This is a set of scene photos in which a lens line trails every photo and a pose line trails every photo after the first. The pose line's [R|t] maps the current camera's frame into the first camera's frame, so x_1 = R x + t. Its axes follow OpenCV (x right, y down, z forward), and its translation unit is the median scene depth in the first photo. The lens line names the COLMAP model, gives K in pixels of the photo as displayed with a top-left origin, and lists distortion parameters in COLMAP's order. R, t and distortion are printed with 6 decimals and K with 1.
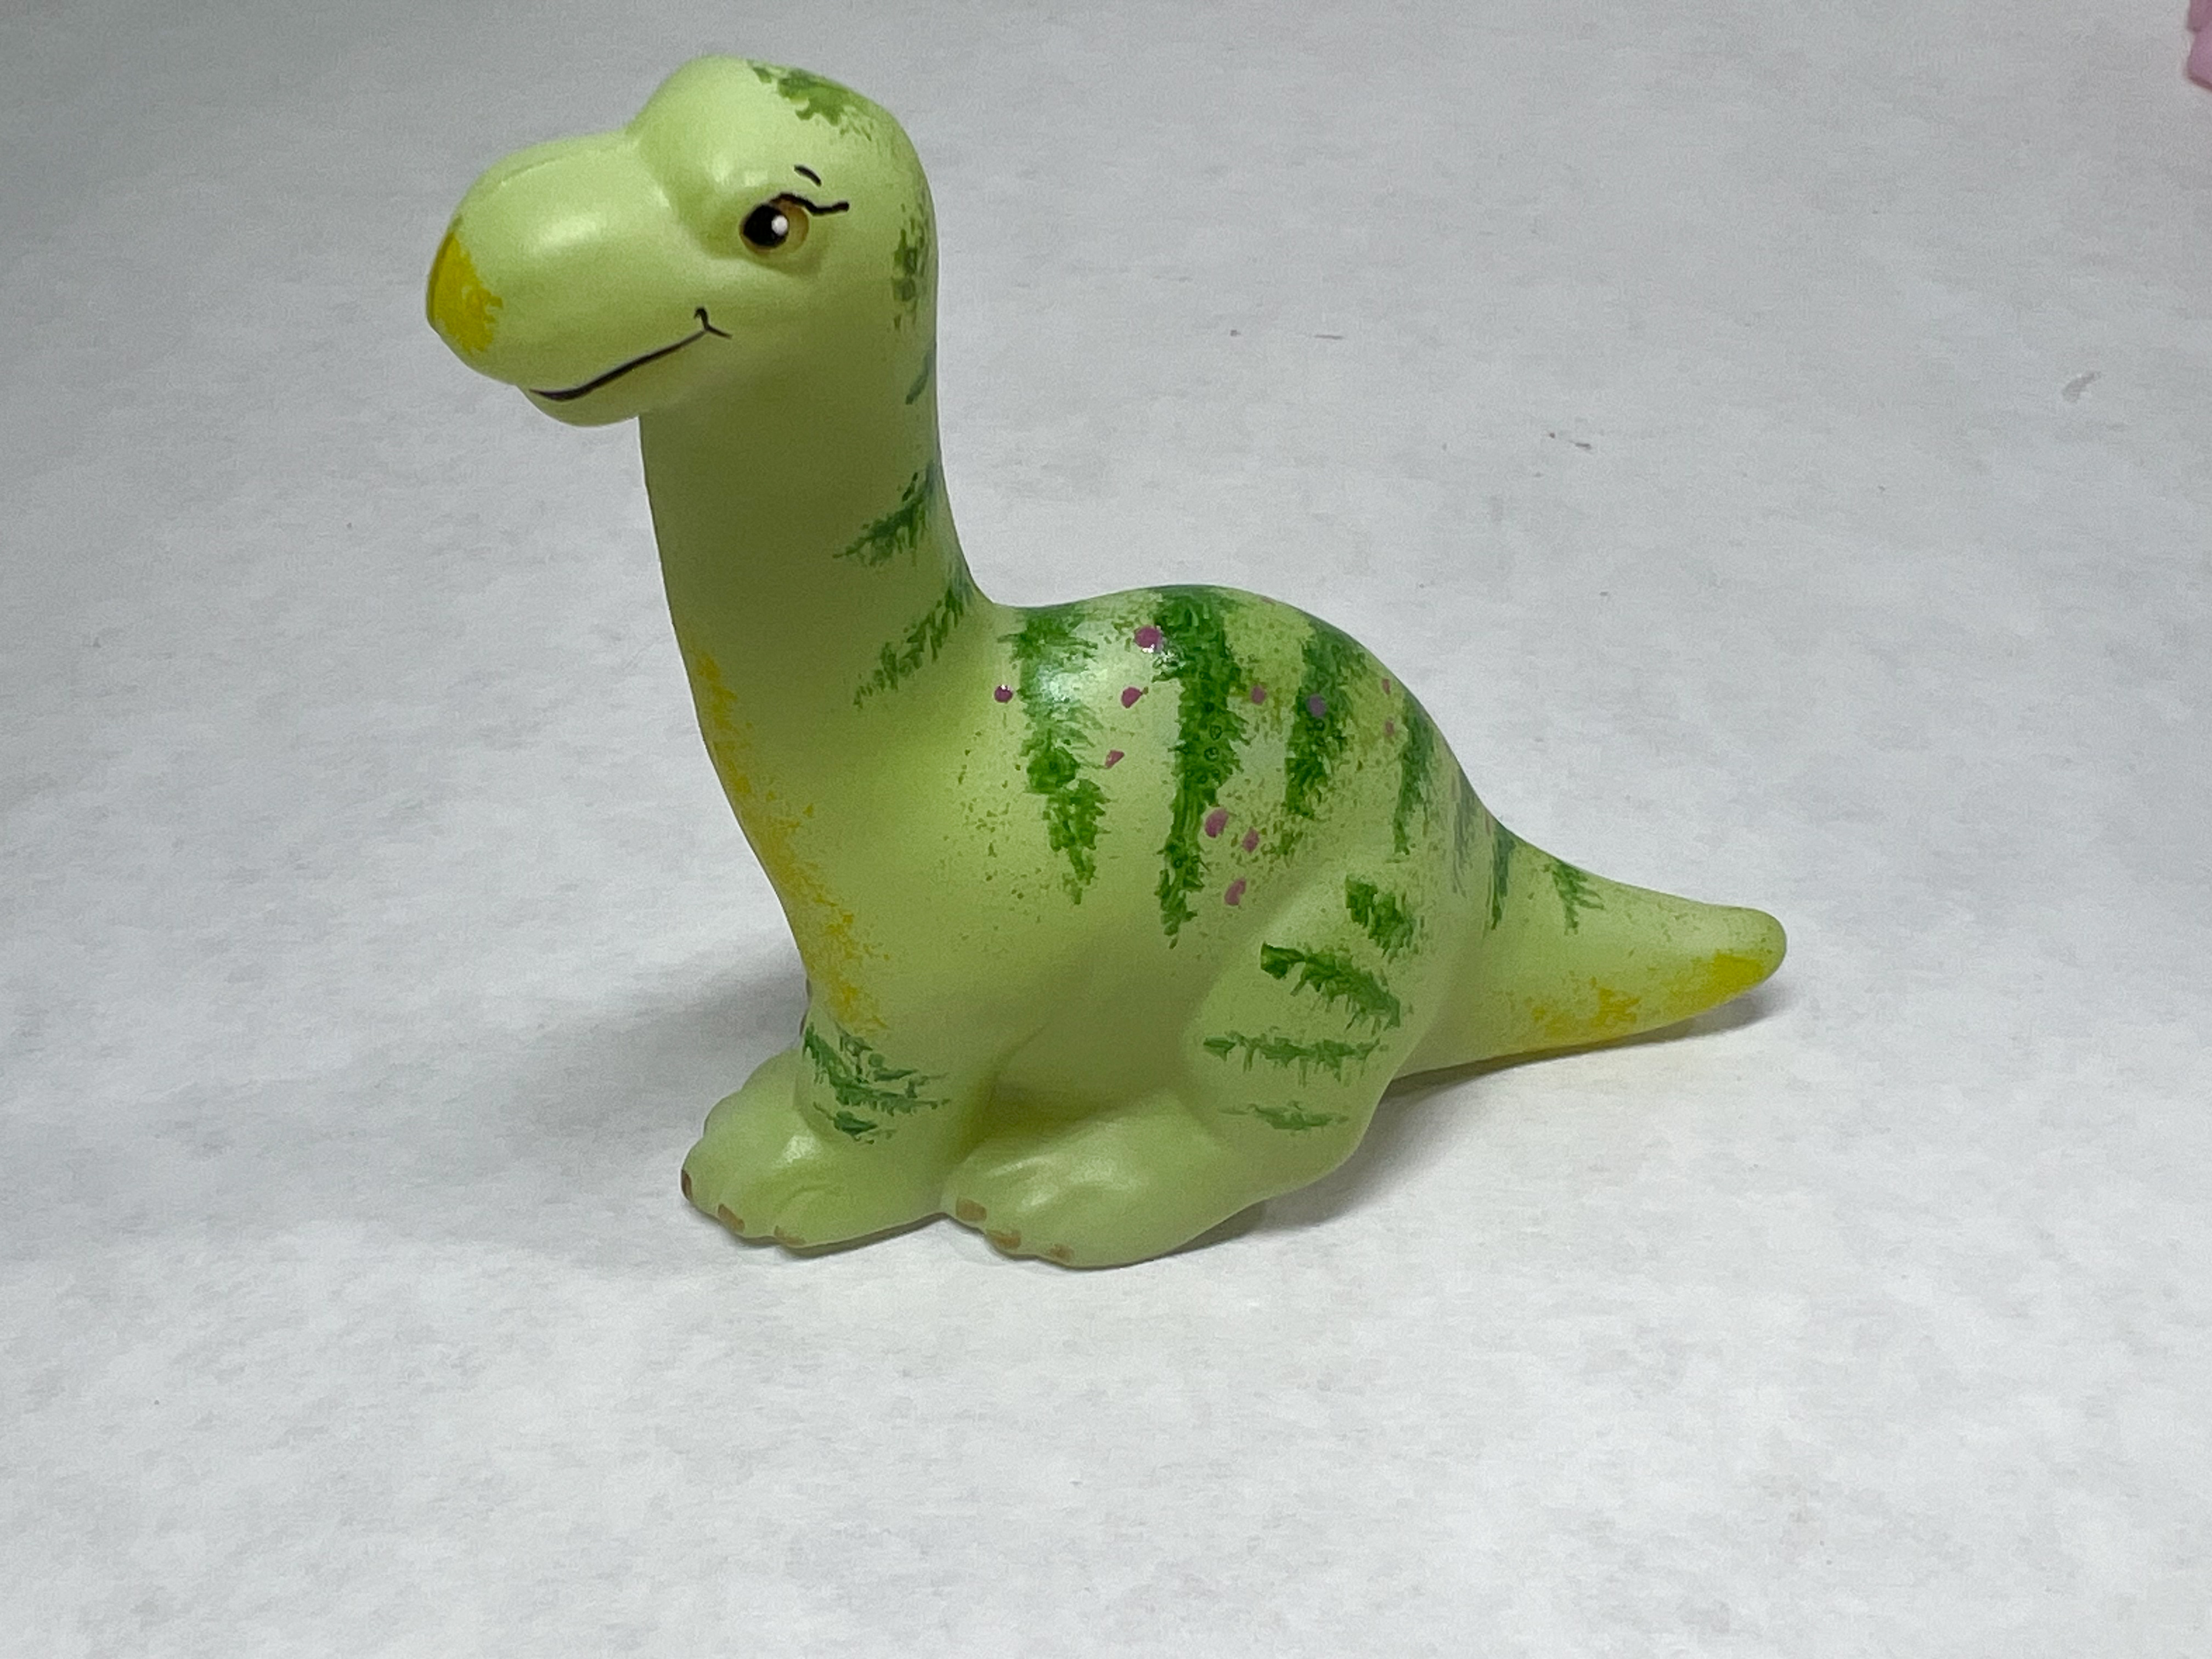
lens RADIAL K [[2211.8, 0, 1106.0], [0, 2211.8, 829.5], [0, 0, 1]] dist [-0.005083, -0.000853]
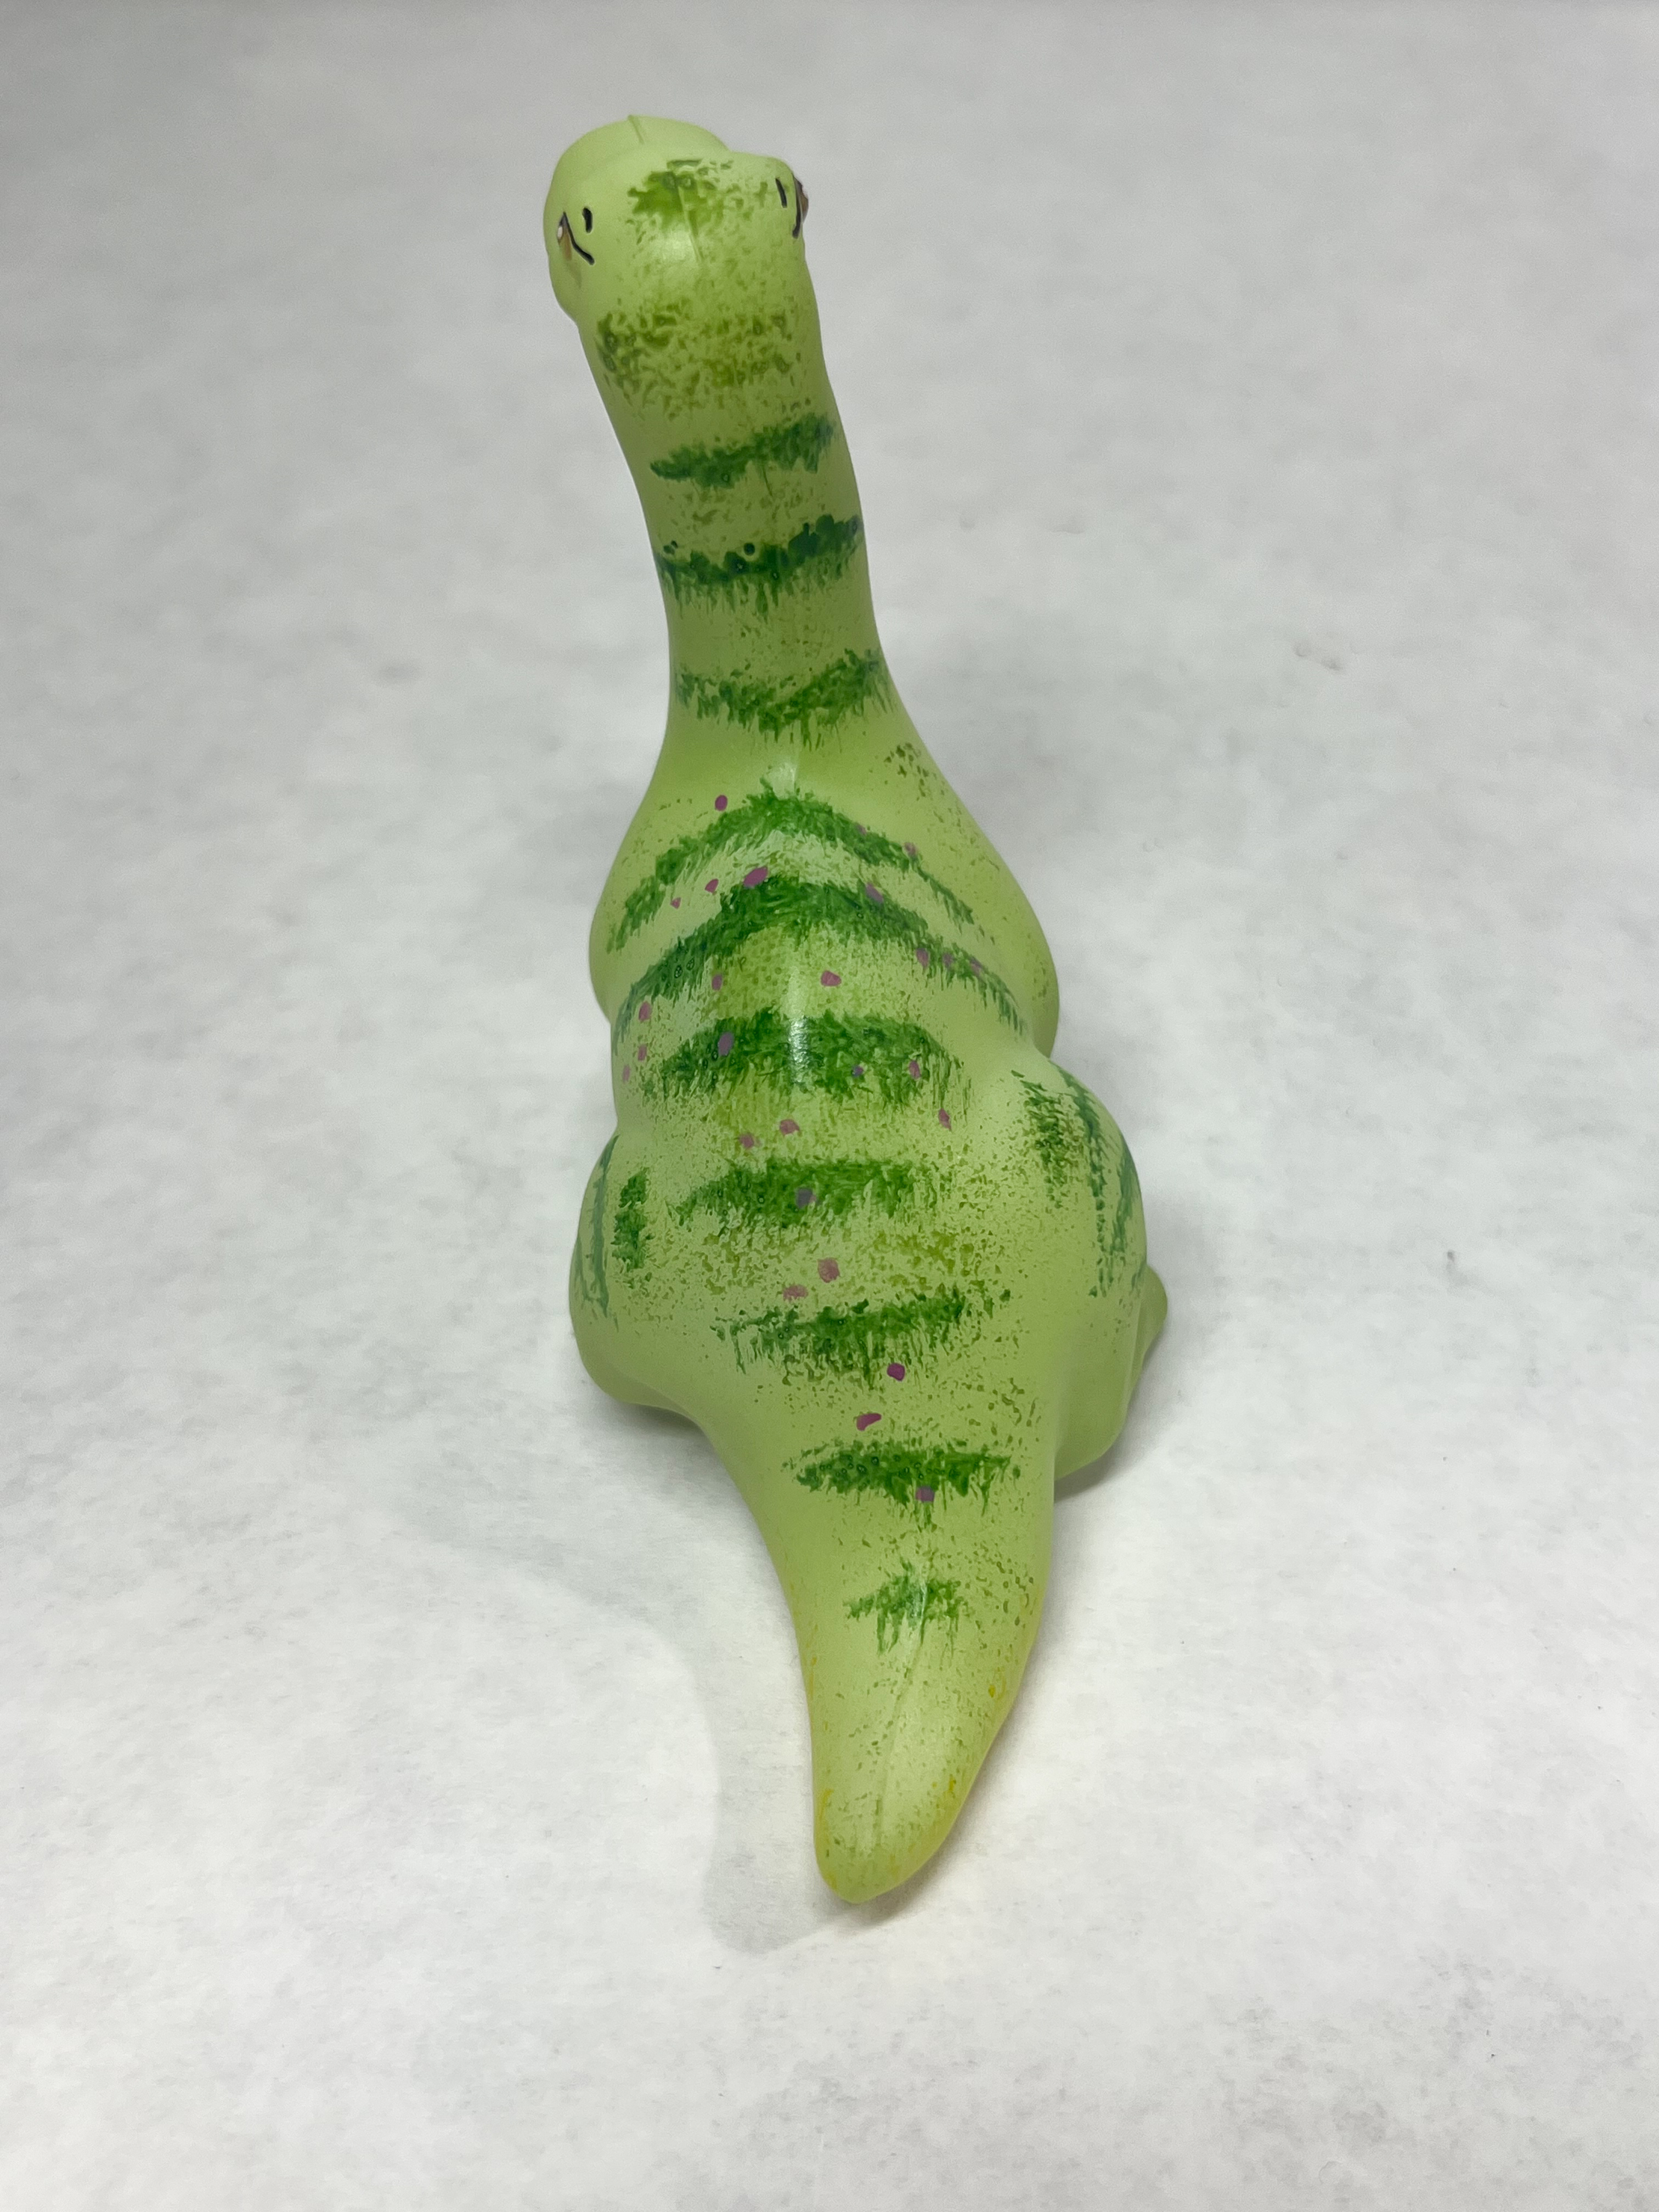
lens RADIAL K [[2546.7, 0, 829.5], [0, 2546.7, 1106.0], [0, 0, 1]] dist [0.009058, -0.000776]
pose [[-0.094654, 0.729460, -0.677443, 0.863448], [-0.677237, 0.451582, 0.580881, -0.720302], [0.729651, 0.513772, 0.451273, 0.505237]]
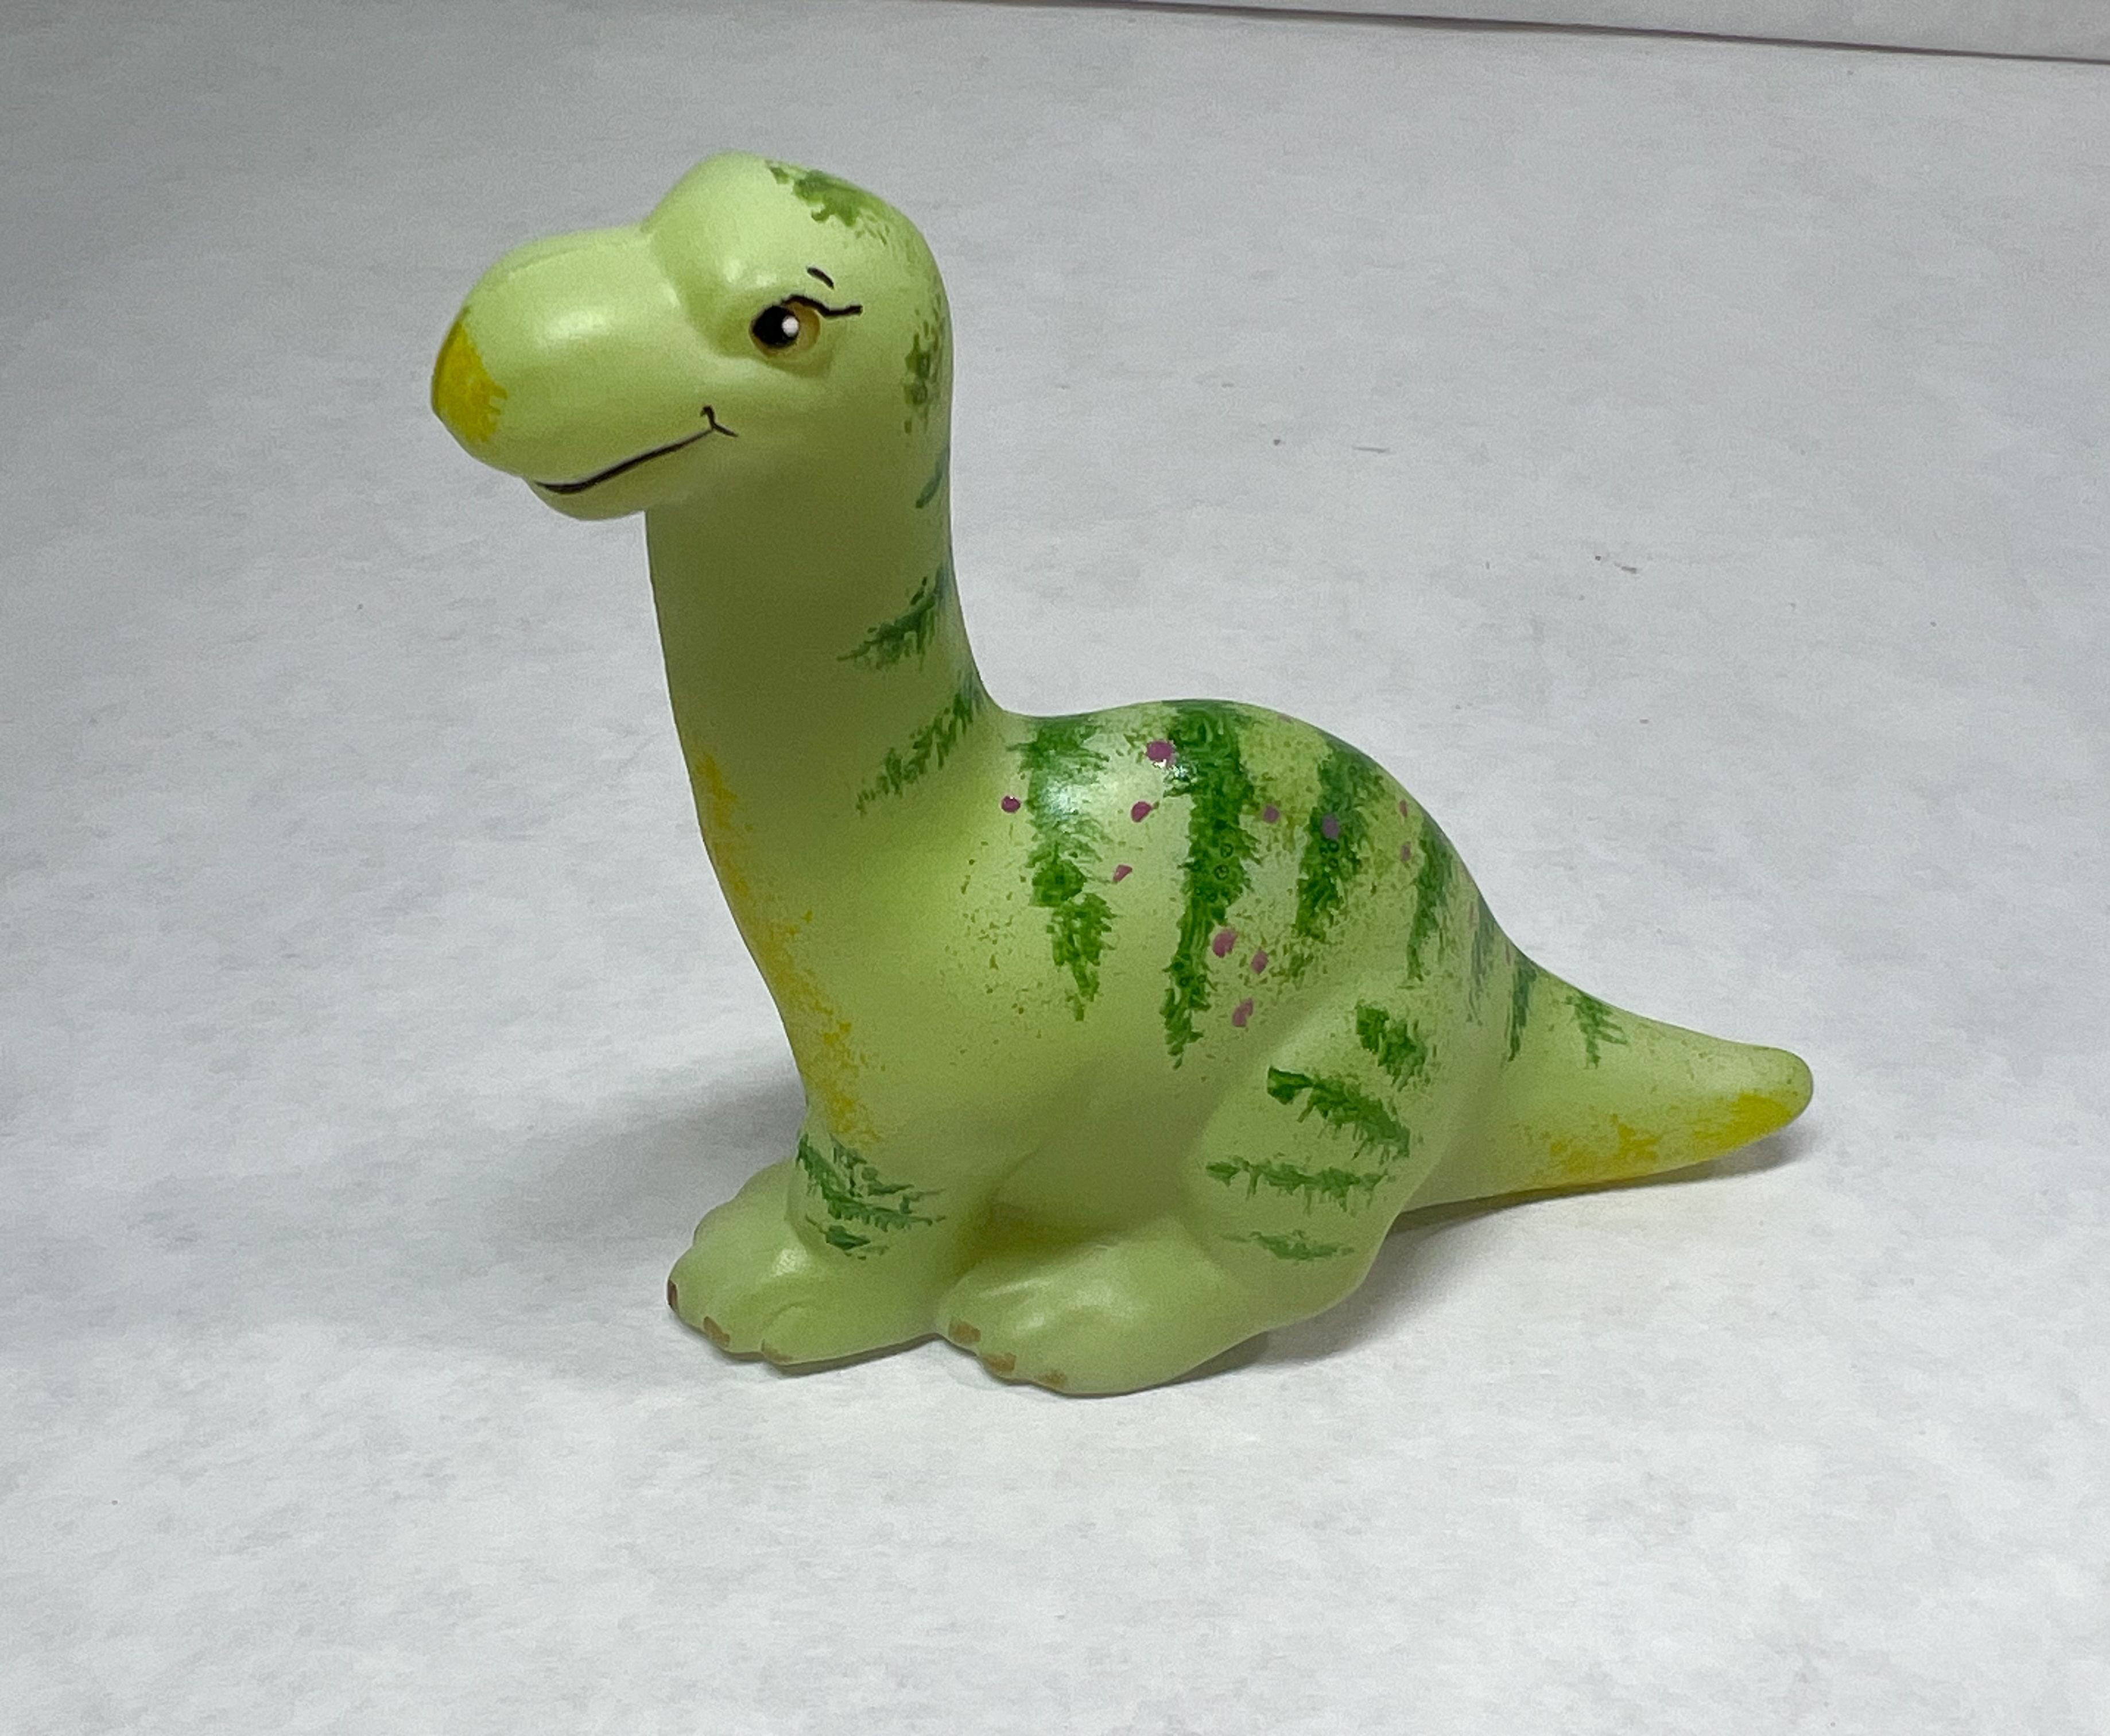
lens RADIAL K [[2305.3, 0, 1175.2], [0, 2305.3, 882.0], [0, 0, 1]] dist [0.000354, -0.021391]
pose [[0.999392, 0.034231, 0.006665, 0.019372], [-0.034035, 0.999042, -0.027506, -0.000881], [-0.007601, 0.027262, 0.999599, -0.021535]]
